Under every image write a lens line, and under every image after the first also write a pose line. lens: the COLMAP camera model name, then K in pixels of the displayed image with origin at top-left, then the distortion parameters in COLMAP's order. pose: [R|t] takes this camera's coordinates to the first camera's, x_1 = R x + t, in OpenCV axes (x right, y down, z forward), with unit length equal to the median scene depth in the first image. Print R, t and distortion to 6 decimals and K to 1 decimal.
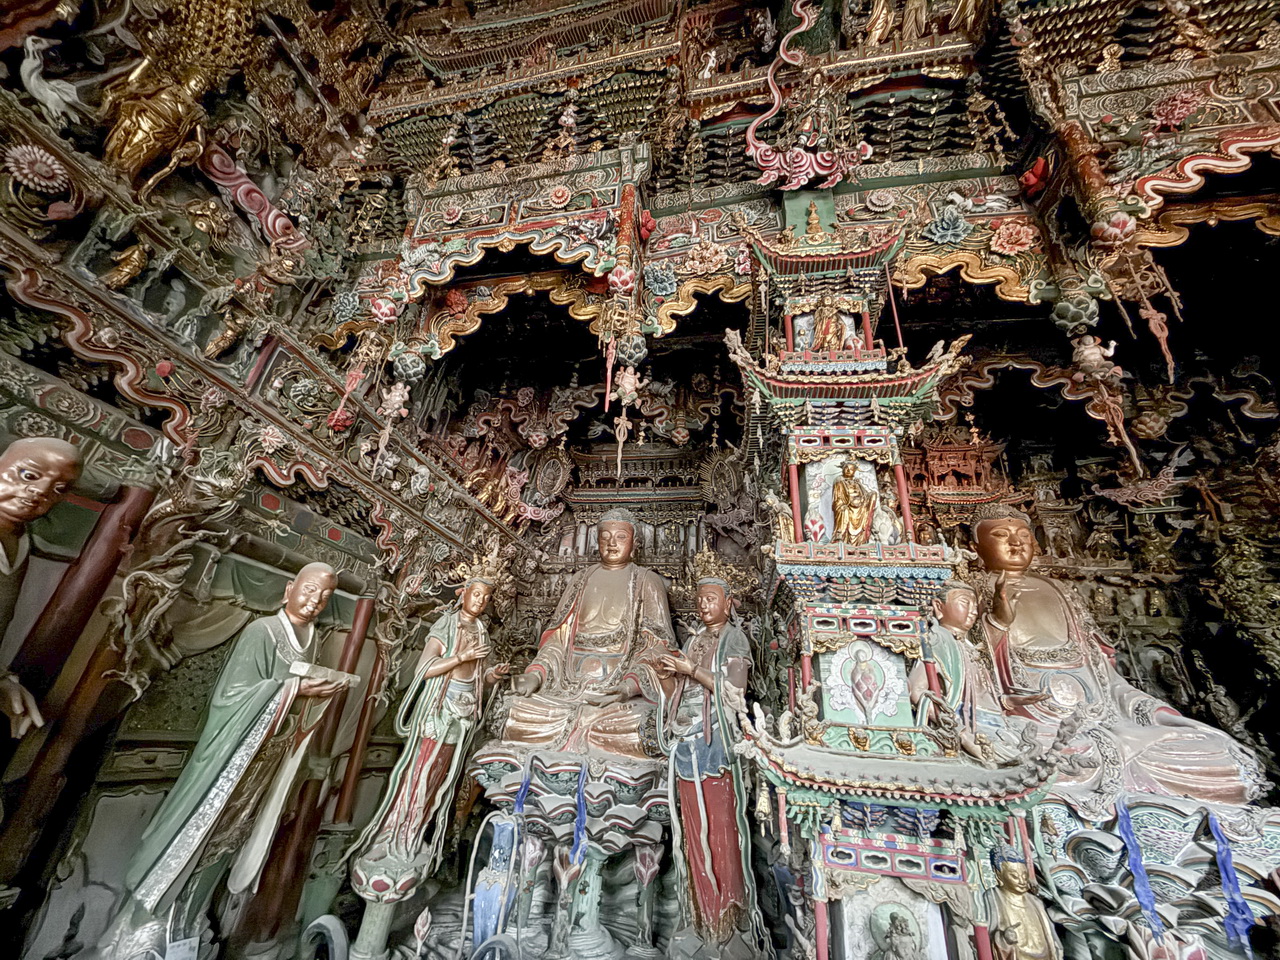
lens RADIAL K [[507.5, 0, 636.5], [0, 507.5, 478.9], [0, 0, 1]] dist [-0.000594, 0.000127]
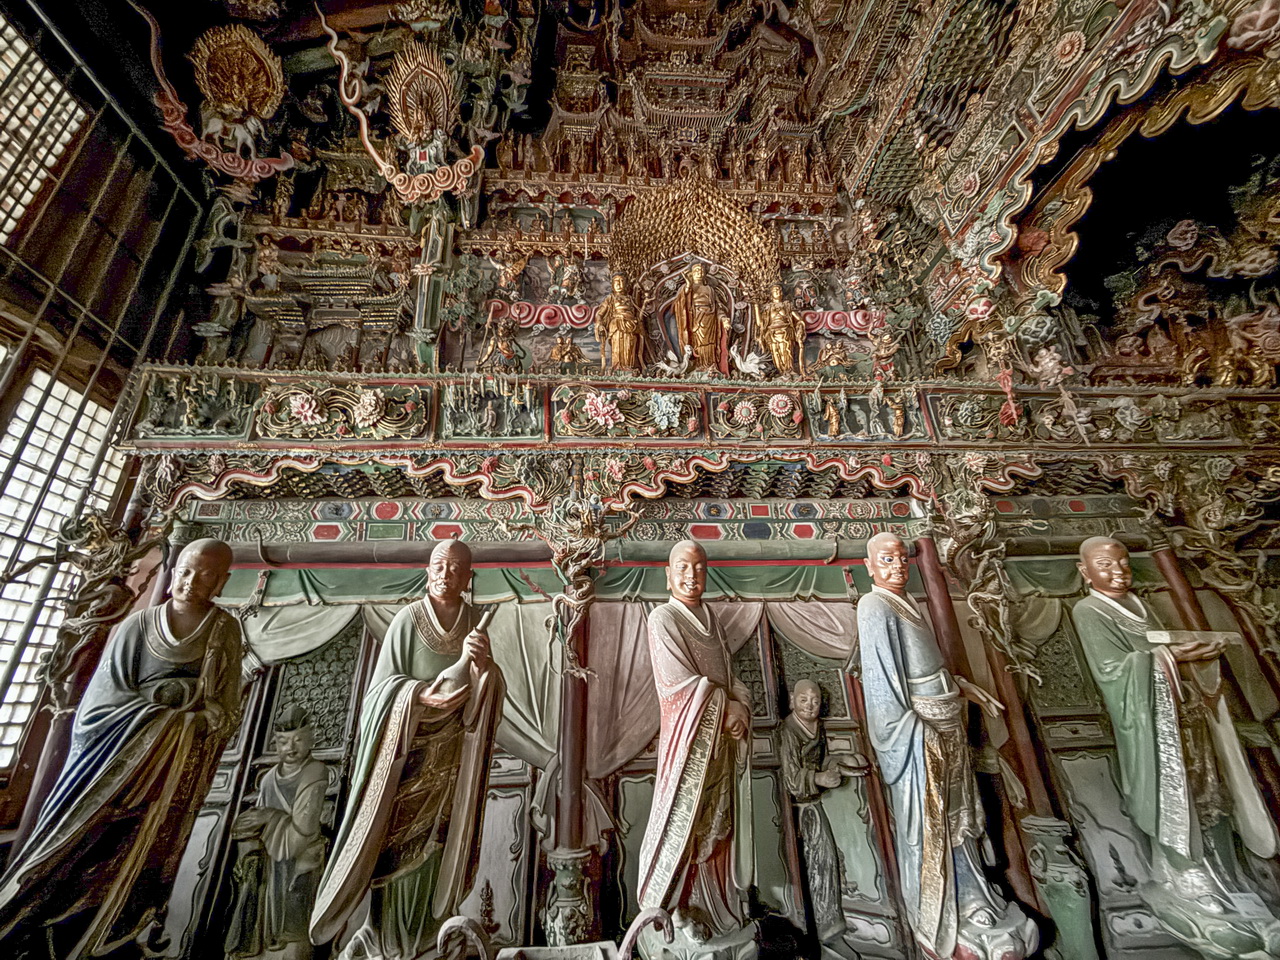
lens RADIAL K [[507.5, 0, 636.5], [0, 507.5, 478.9], [0, 0, 1]] dist [-0.000594, 0.000127]
pose [[0.282356, -0.454323, -0.844906, 0.028856], [0.485125, 0.827448, -0.282813, -0.089688], [0.827604, -0.330031, 0.454038, -0.180537]]
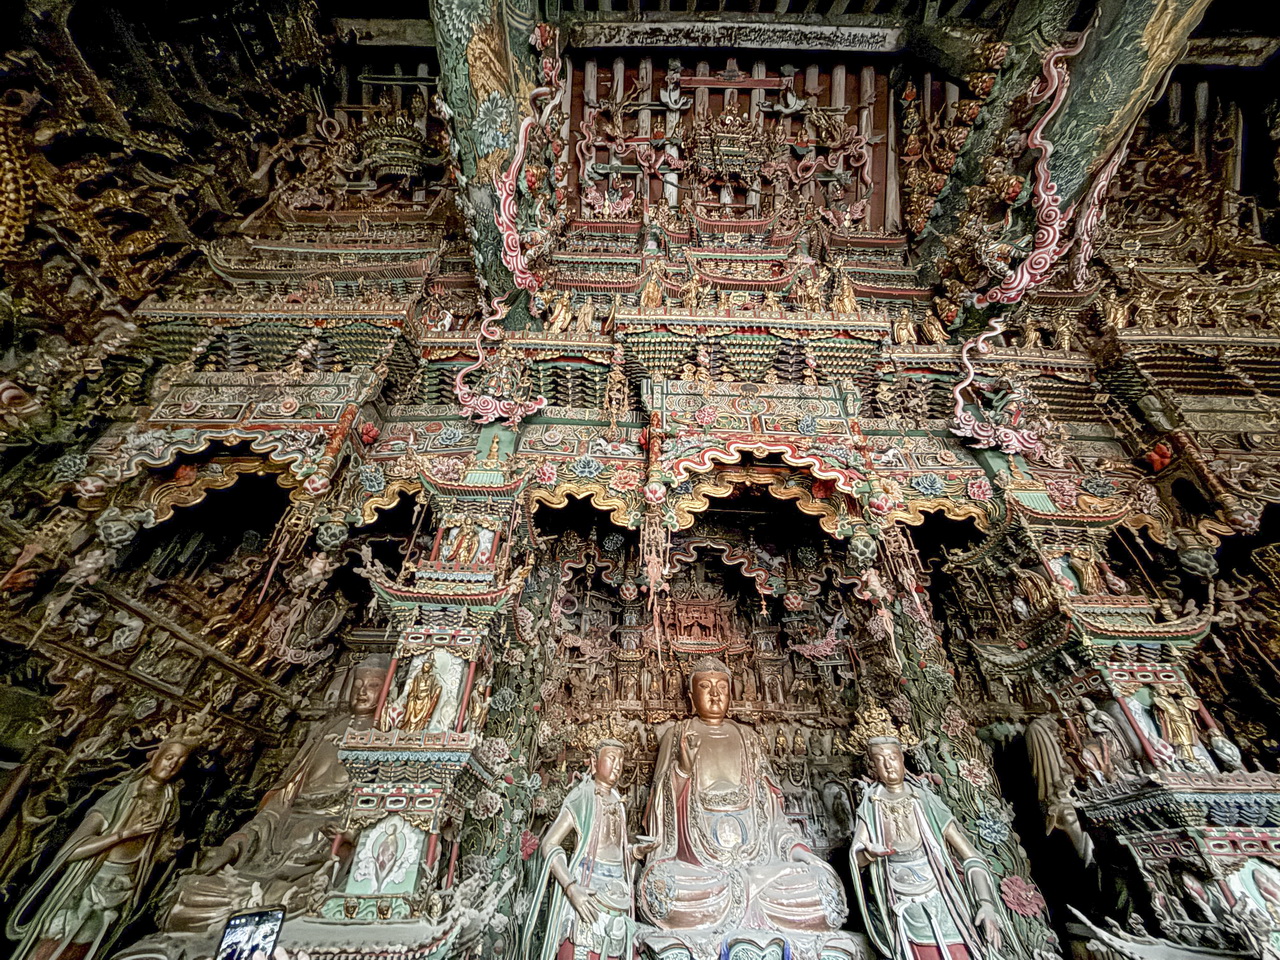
lens RADIAL K [[507.5, 0, 636.5], [0, 507.5, 478.9], [0, 0, 1]] dist [-0.000594, 0.000127]
pose [[0.974297, 0.082420, 0.209650, 0.420799], [-0.034685, 0.974453, -0.221896, -0.145332], [-0.222583, 0.208921, 0.952265, -0.311549]]
